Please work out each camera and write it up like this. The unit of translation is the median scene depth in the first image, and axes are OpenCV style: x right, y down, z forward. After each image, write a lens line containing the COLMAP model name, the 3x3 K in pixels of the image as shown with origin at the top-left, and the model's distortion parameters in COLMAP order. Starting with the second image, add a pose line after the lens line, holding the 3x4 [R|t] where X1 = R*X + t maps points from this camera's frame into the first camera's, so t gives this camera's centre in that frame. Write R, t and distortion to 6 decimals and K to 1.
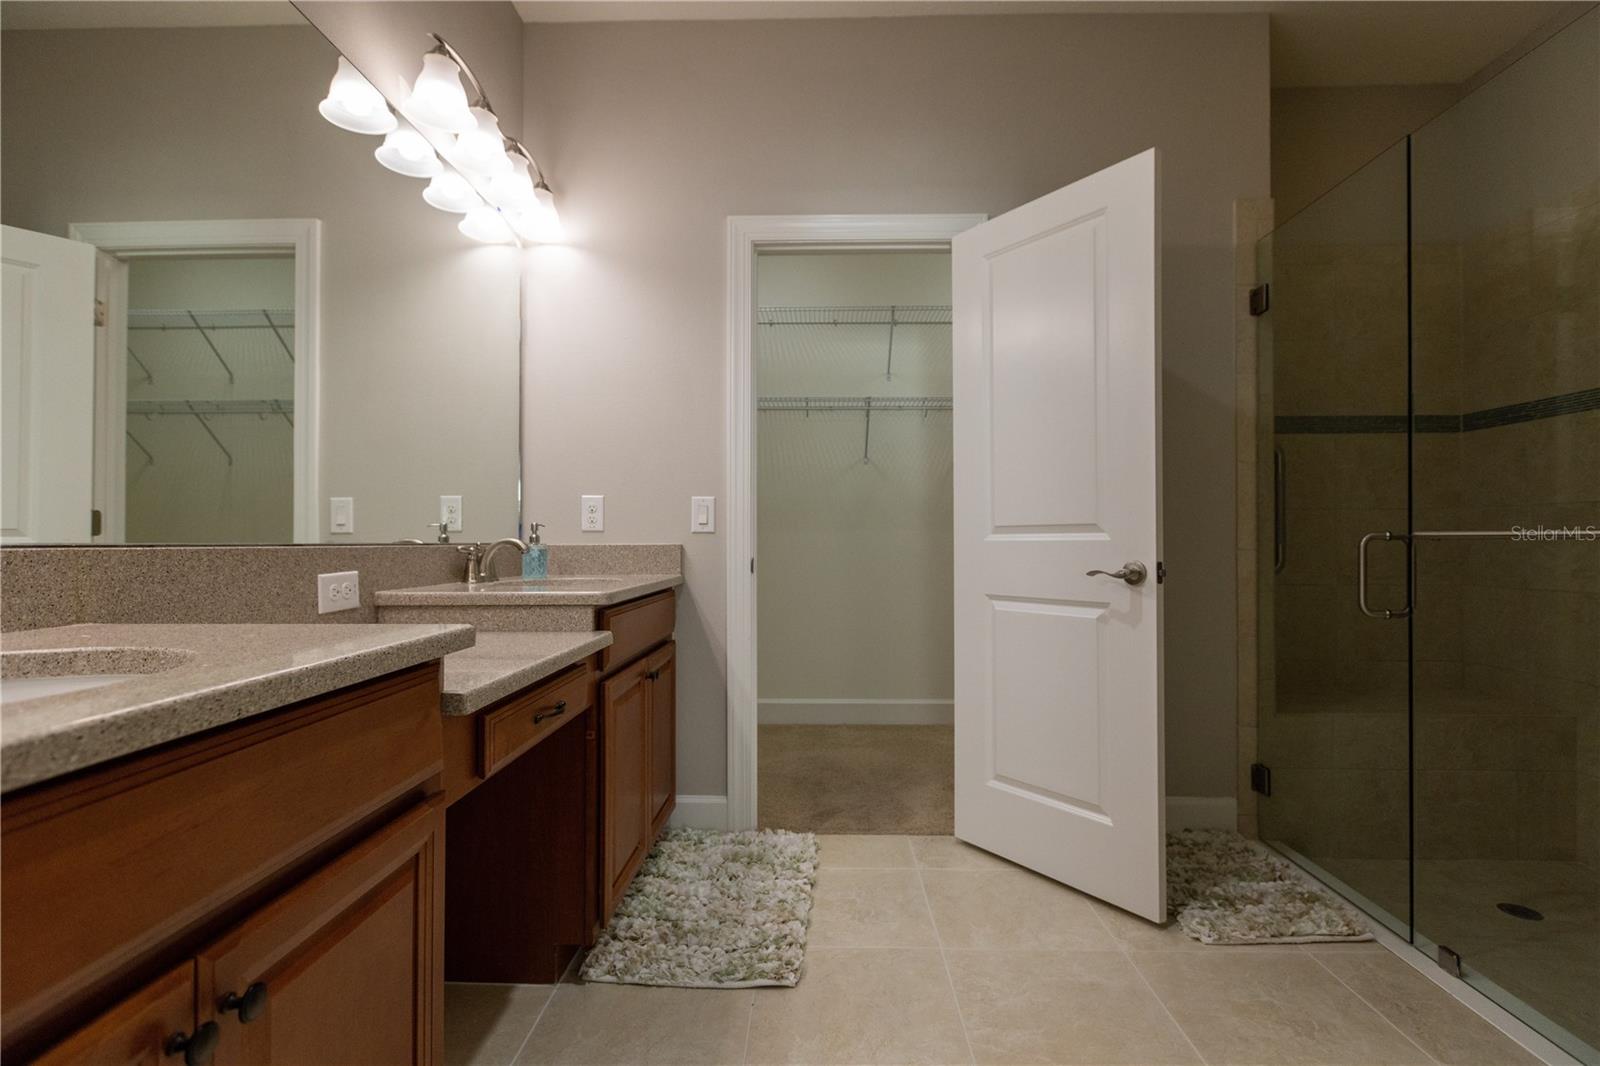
lens RADIAL K [[700.8, 0, 794.3], [0, 700.8, 536.8], [0, 0, 1]] dist [0.002053, -0.000606]
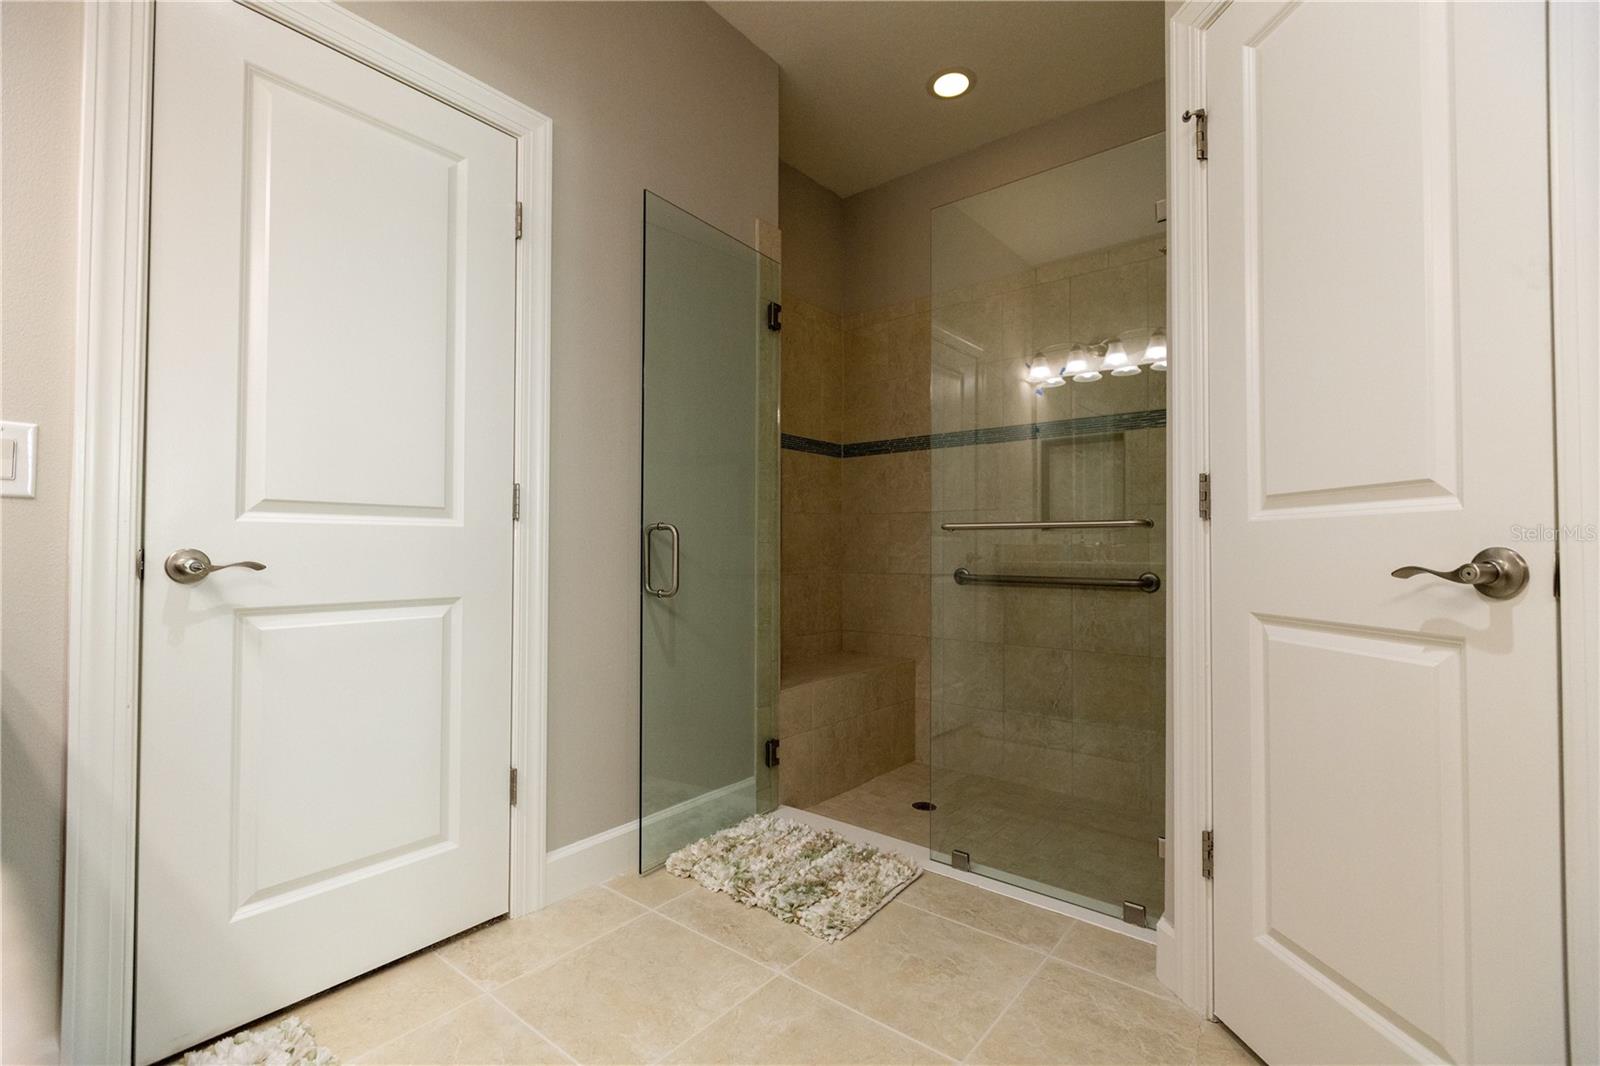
lens RADIAL K [[700.8, 0, 793.3], [0, 700.8, 535.8], [0, 0, 1]] dist [0.002053, -0.000606]
pose [[0.616604, 0.017539, 0.787078, -0.192084], [-0.009044, 0.999844, -0.015195, 0.025563], [-0.787222, 0.002251, 0.616666, 0.324046]]
